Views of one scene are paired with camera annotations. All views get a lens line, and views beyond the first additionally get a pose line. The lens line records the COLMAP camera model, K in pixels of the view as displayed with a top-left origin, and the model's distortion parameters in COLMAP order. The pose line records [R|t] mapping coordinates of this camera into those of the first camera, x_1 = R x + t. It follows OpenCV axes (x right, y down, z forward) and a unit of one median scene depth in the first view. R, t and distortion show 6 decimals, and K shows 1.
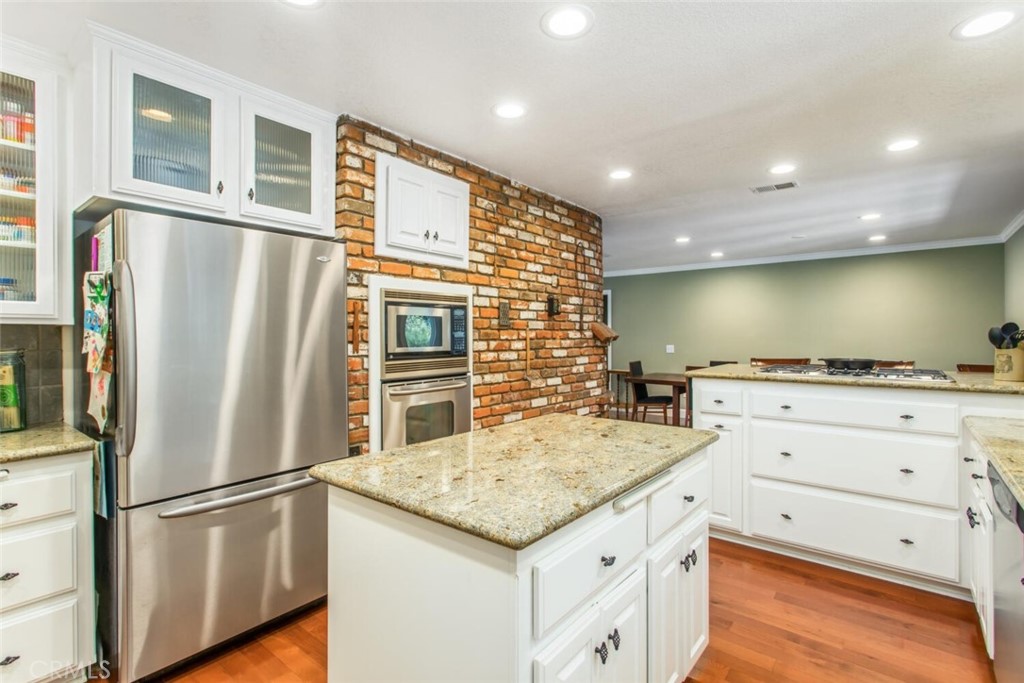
lens RADIAL K [[489.6, 0, 508.6], [0, 489.6, 336.2], [0, 0, 1]] dist [-0.005934, 0.001525]
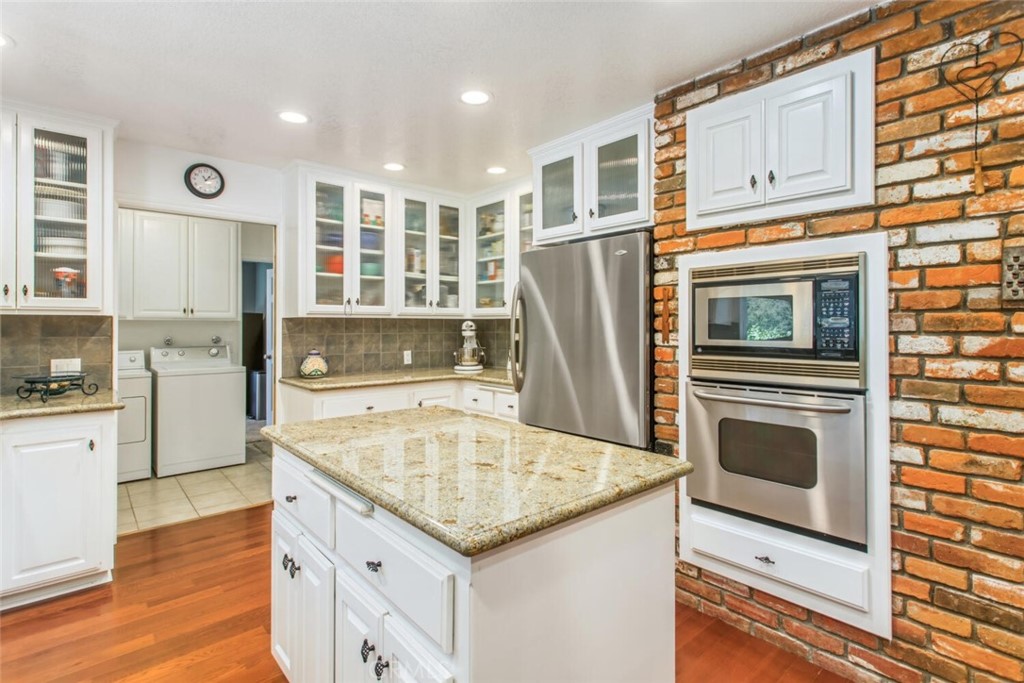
lens RADIAL K [[489.6, 0, 492.5], [0, 489.6, 320.6], [0, 0, 1]] dist [-0.005934, 0.001525]
pose [[-0.190435, -0.003513, -0.981694, 0.534754], [0.003619, 0.999984, -0.004281, -0.004440], [0.981693, -0.004368, -0.190419, 0.683324]]
